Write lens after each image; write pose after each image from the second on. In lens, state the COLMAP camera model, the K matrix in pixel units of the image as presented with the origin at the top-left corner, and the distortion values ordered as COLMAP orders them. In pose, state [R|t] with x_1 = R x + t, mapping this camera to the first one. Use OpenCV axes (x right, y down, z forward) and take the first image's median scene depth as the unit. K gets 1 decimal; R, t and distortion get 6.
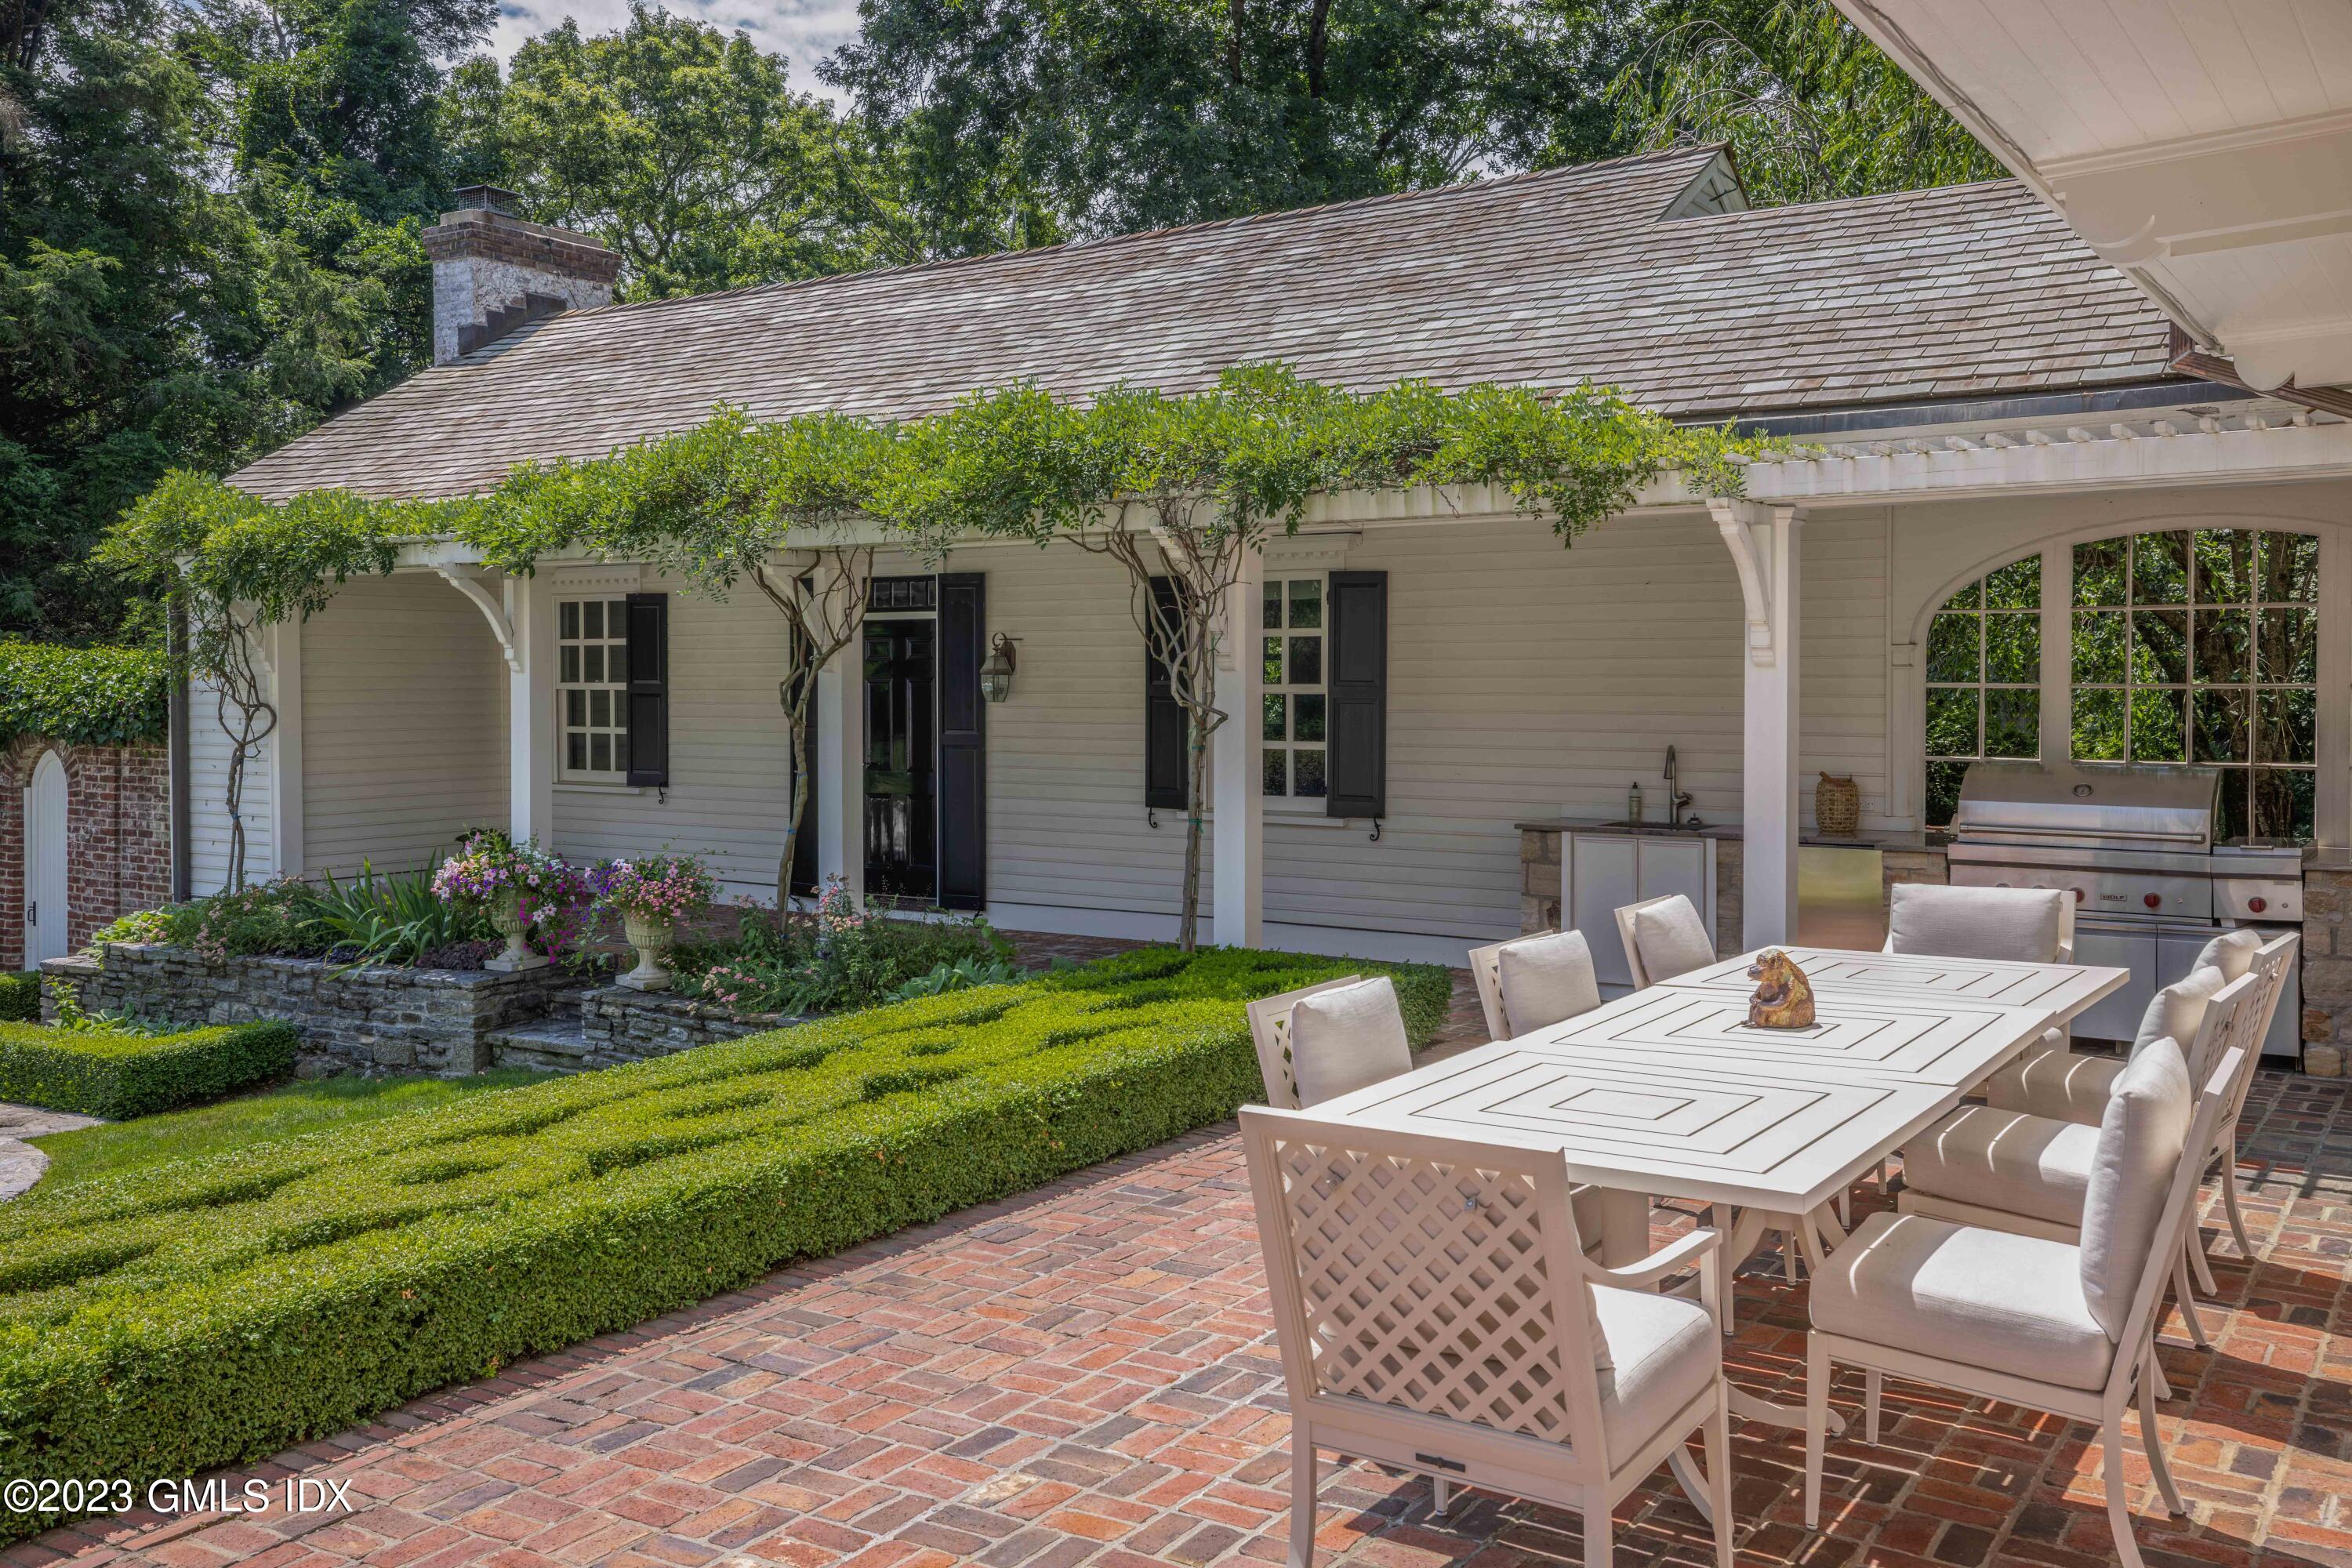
lens RADIAL K [[1987.8, 0, 1168.7], [0, 1987.8, 732.7], [0, 0, 1]] dist [0.041491, 0.006353]
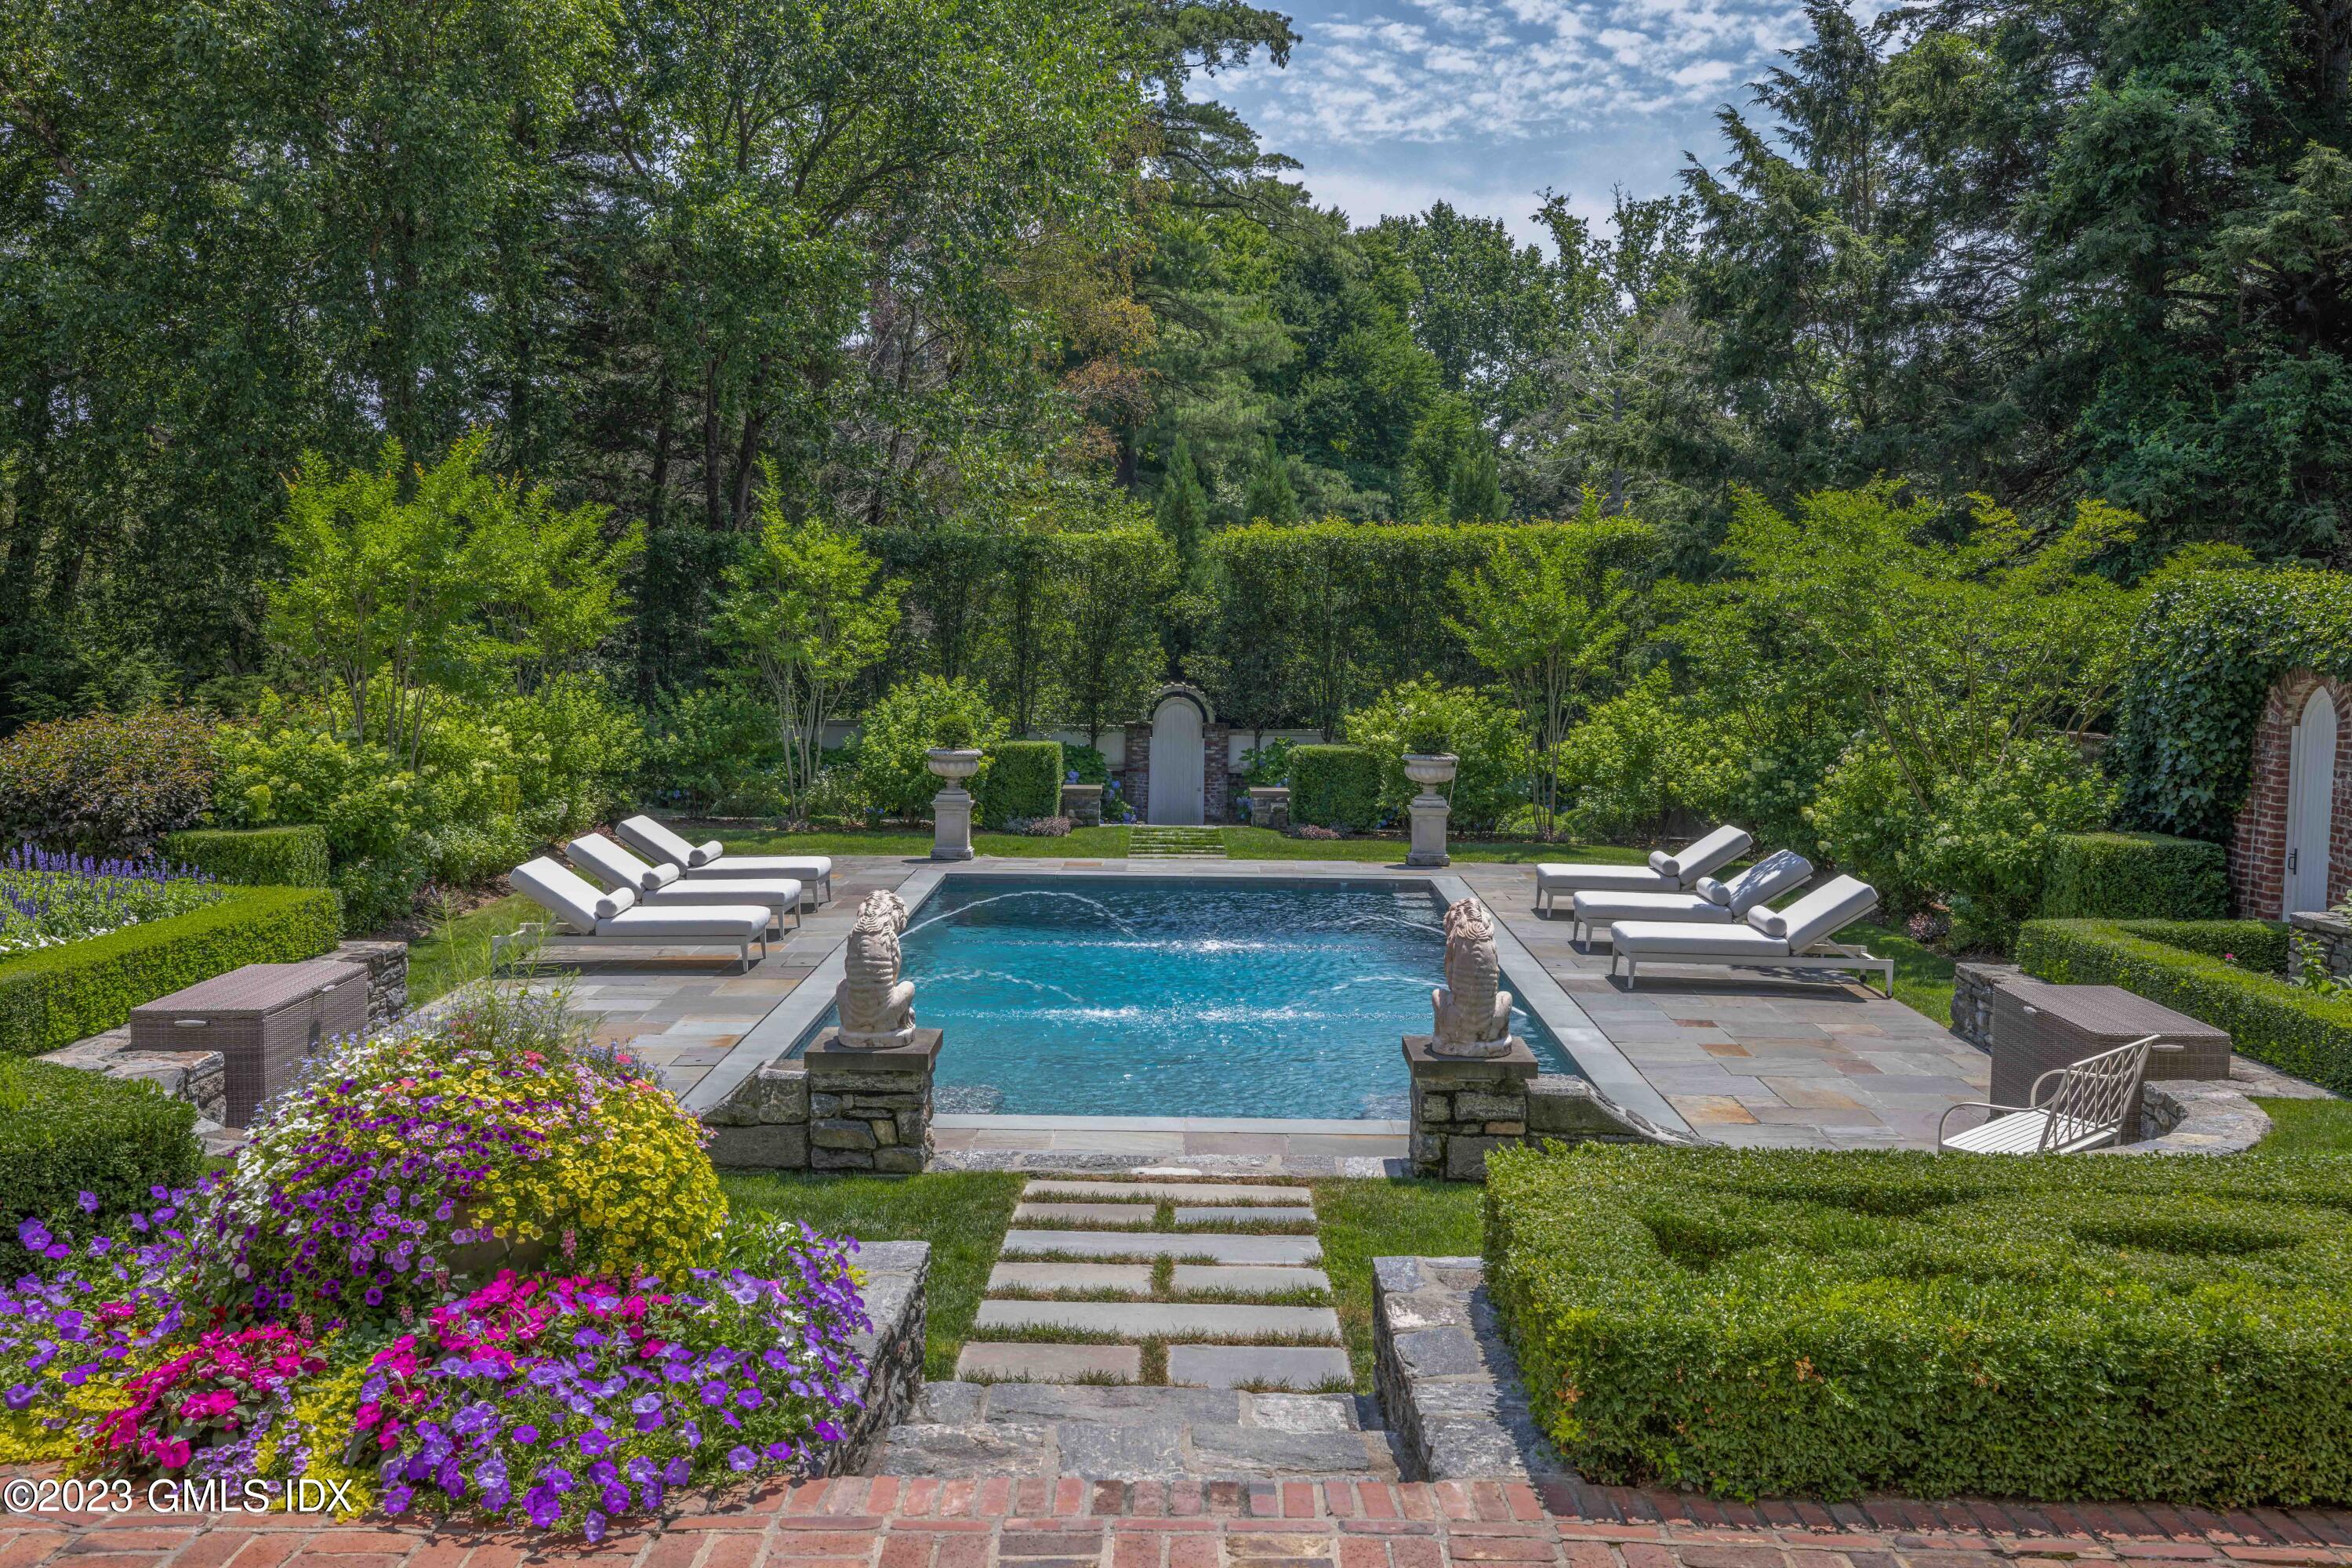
lens RADIAL K [[2174.1, 0, 1180.0], [0, 2174.1, 763.5], [0, 0, 1]] dist [0.056658, 0.000000]
pose [[0.539678, 0.069729, -0.838979, 0.014641], [-0.033754, 0.997555, 0.061197, -0.000726], [0.841194, -0.004708, 0.540712, 0.014804]]
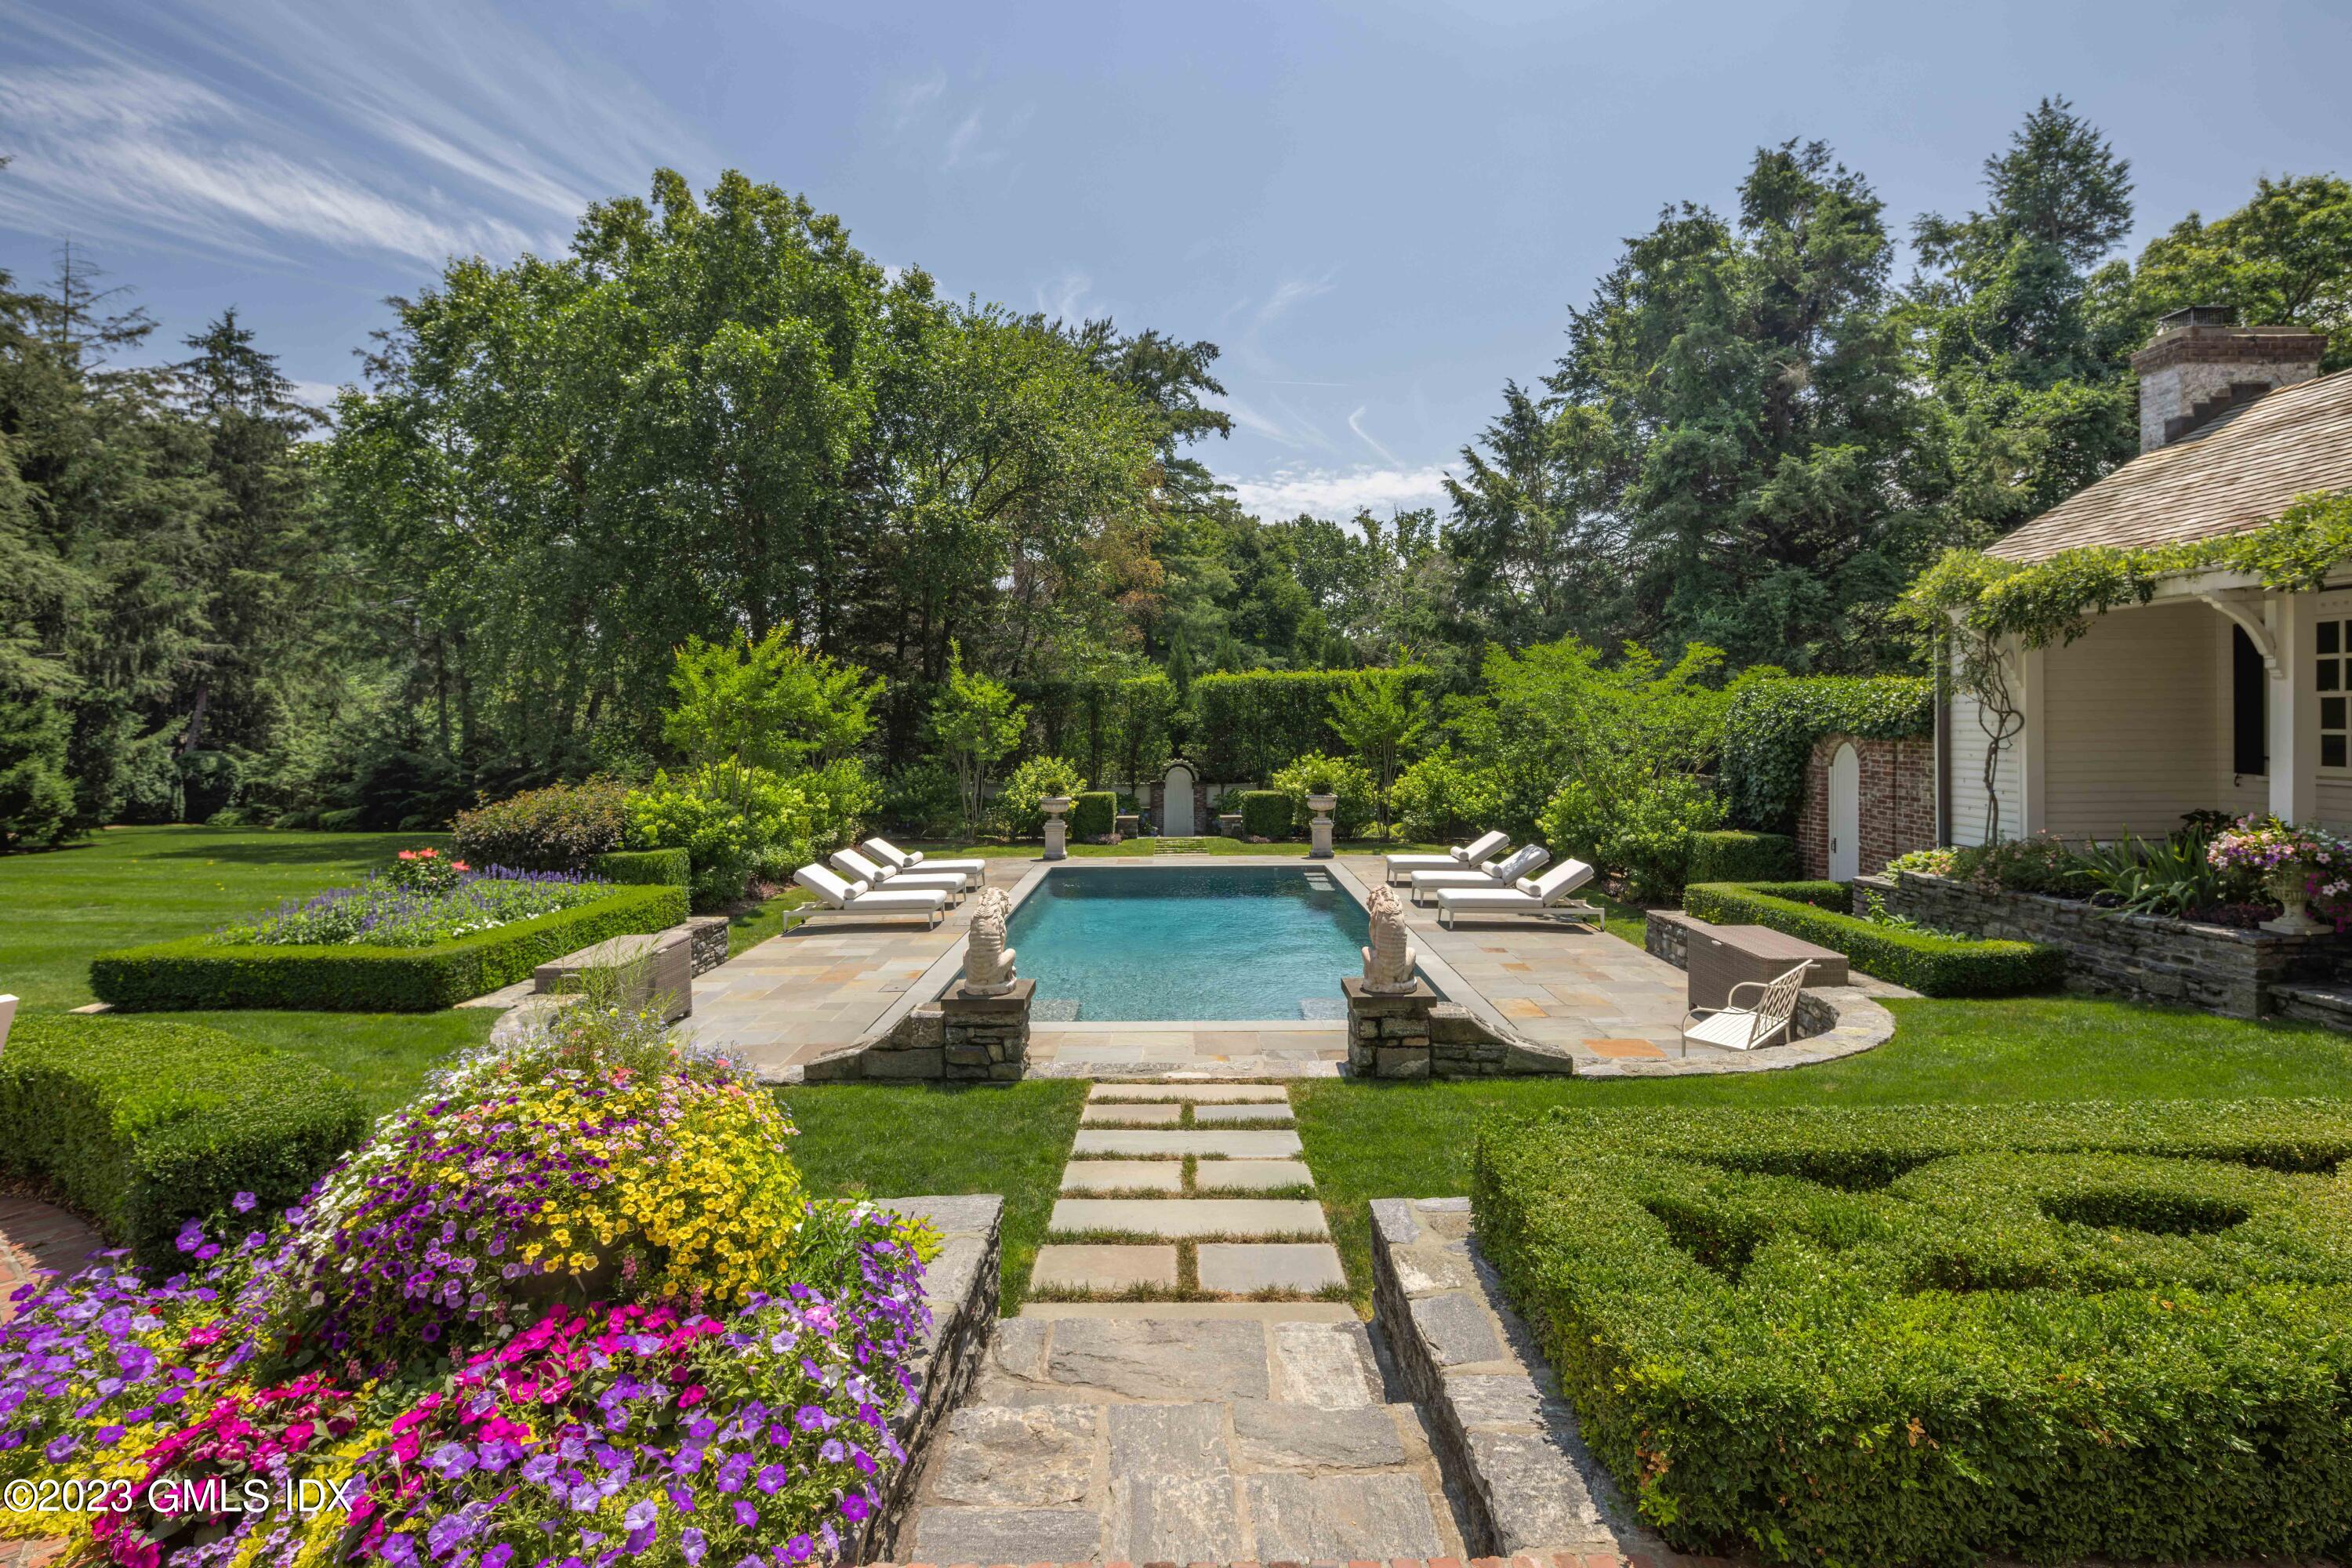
lens RADIAL K [[1115.6, 0, 1180.5], [0, 1115.6, 717.3], [0, 0, 1]] dist [0.001016, -0.003975]
pose [[0.542402, -0.006235, -0.840096, -0.114070], [-0.013638, 0.999775, -0.016226, 0.010782], [0.840009, 0.020258, 0.542195, 0.091380]]
